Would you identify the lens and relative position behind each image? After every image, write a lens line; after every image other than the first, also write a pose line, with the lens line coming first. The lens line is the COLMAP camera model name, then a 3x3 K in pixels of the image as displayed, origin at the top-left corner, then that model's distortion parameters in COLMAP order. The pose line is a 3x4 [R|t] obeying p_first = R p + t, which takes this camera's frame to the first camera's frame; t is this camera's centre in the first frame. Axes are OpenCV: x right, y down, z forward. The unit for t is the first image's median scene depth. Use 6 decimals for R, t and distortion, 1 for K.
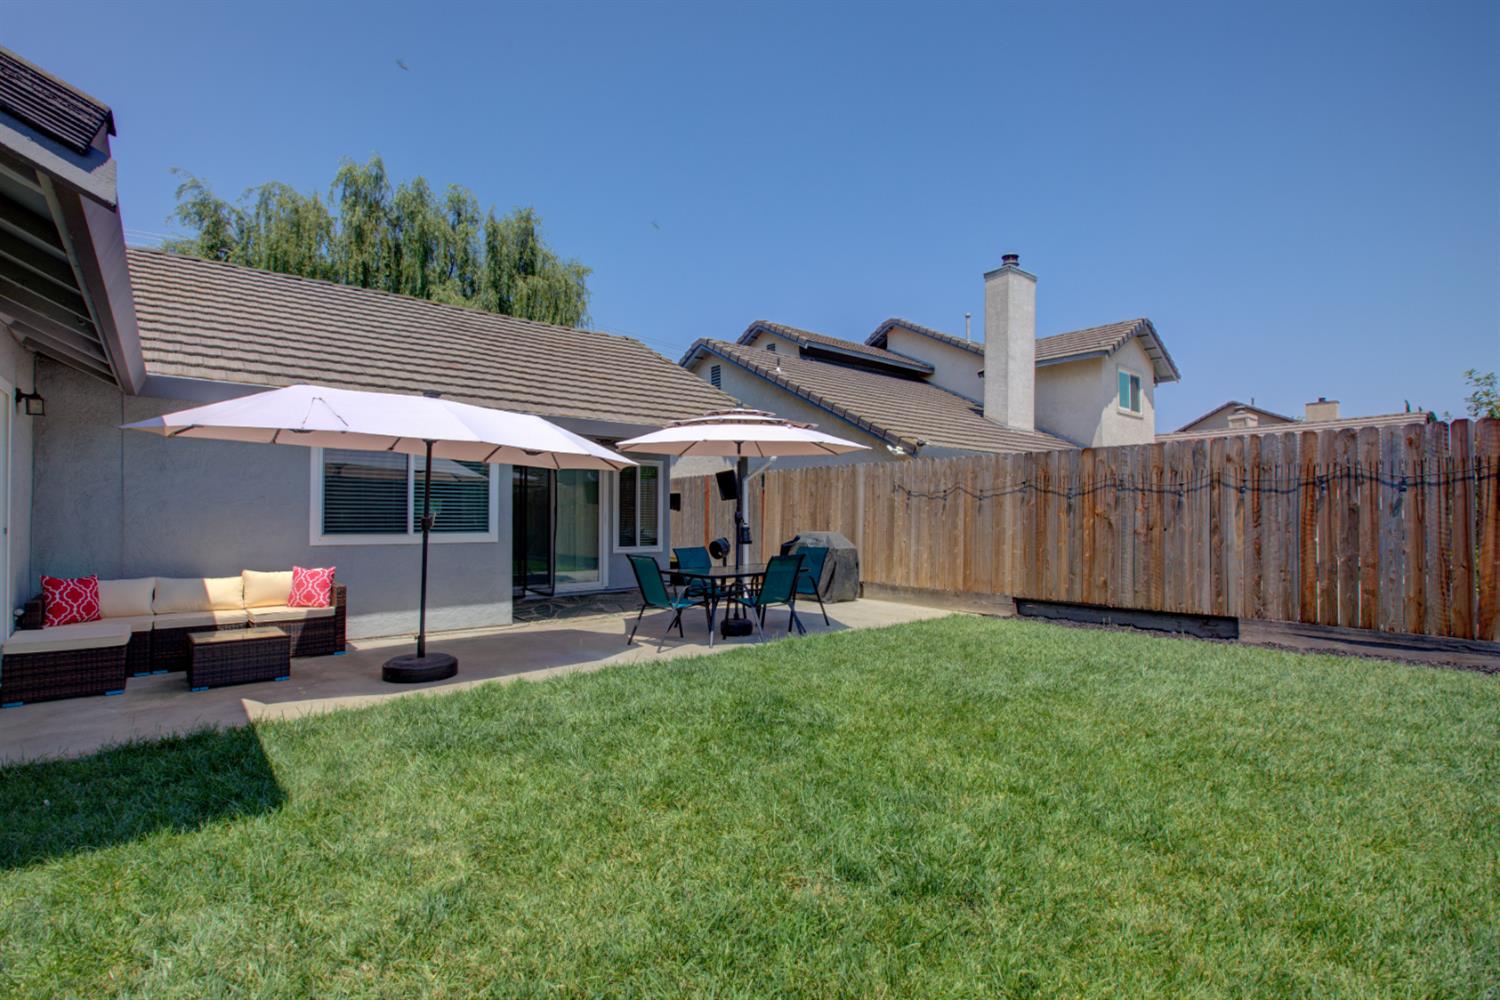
lens RADIAL K [[688.1, 0, 741.7], [0, 688.1, 500.4], [0, 0, 1]] dist [-0.011772, 0.004409]
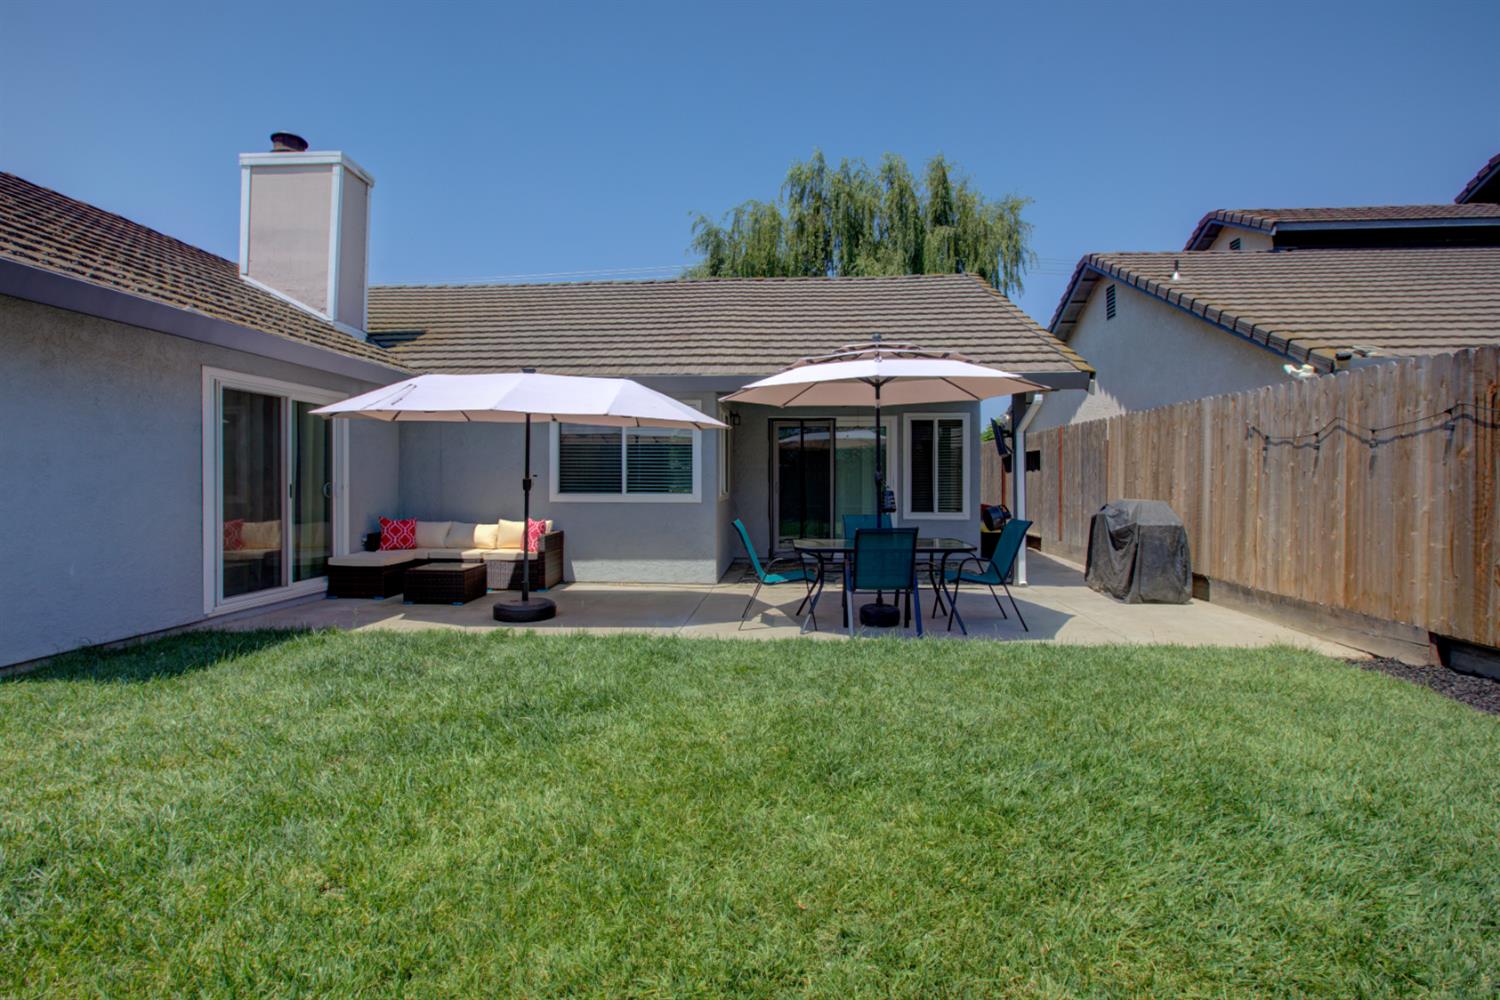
lens RADIAL K [[688.1, 0, 751.5], [0, 688.1, 489.4], [0, 0, 1]] dist [-0.011772, 0.004409]
pose [[0.726800, 0.009874, -0.686778, 0.336384], [0.016299, 0.999367, 0.031617, 0.006981], [0.686656, -0.034173, 0.726179, 0.242888]]
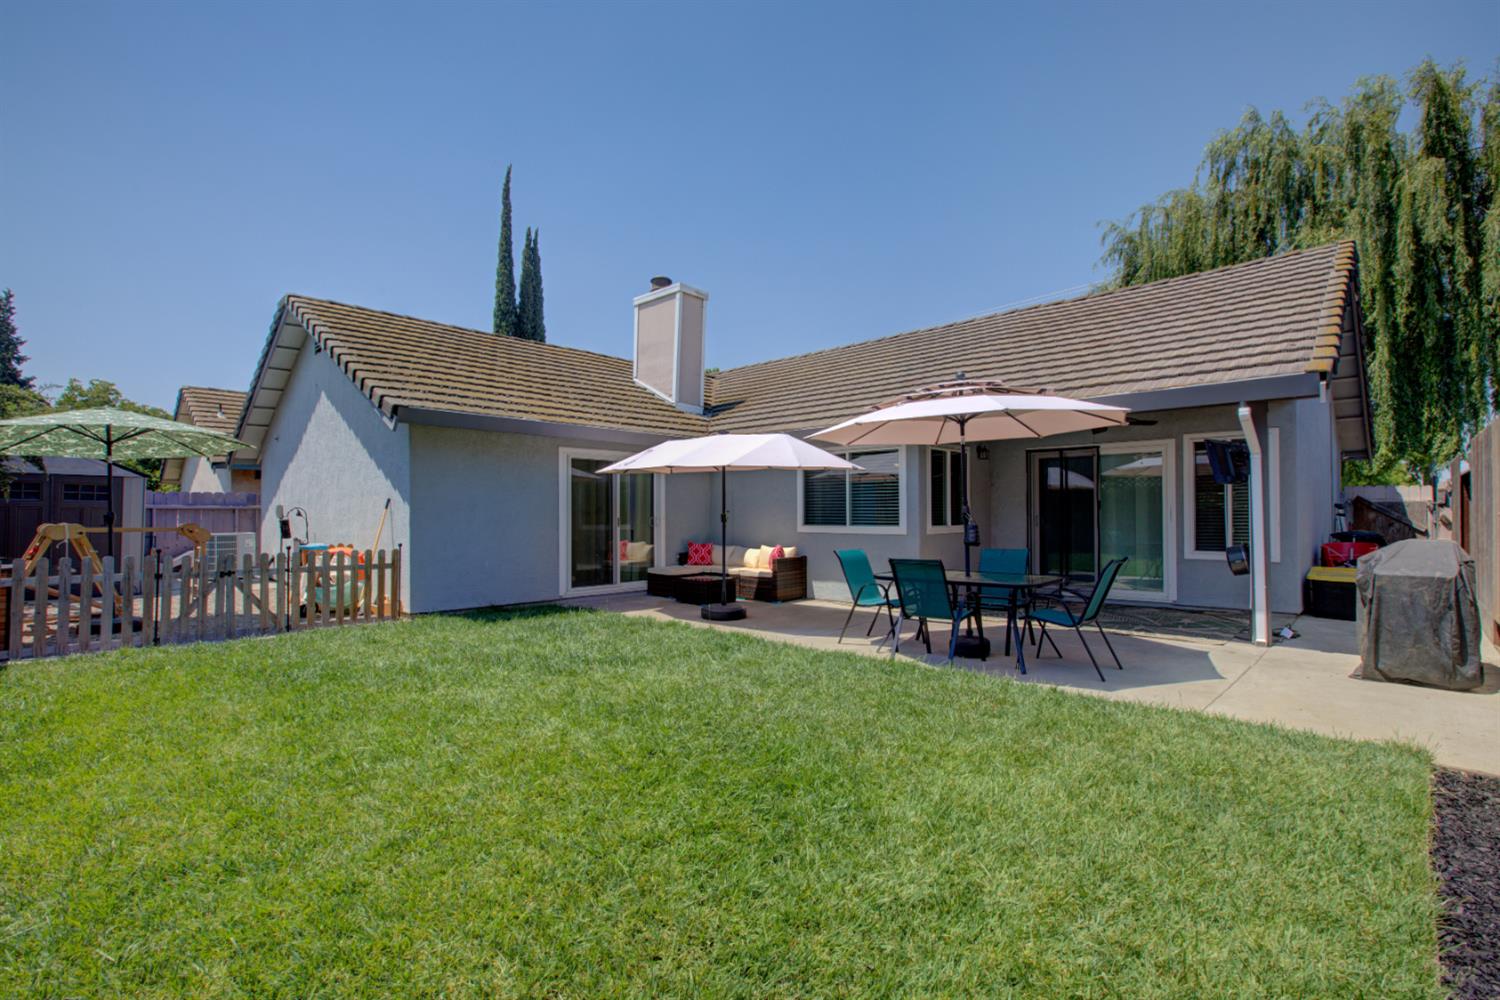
lens RADIAL K [[688.1, 0, 755.4], [0, 688.1, 515.2], [0, 0, 1]] dist [-0.011772, 0.004409]
pose [[0.124058, 0.001892, -0.992273, 0.600642], [0.026746, 0.999628, 0.005250, 0.012469], [0.991914, -0.027191, 0.123961, 0.499952]]
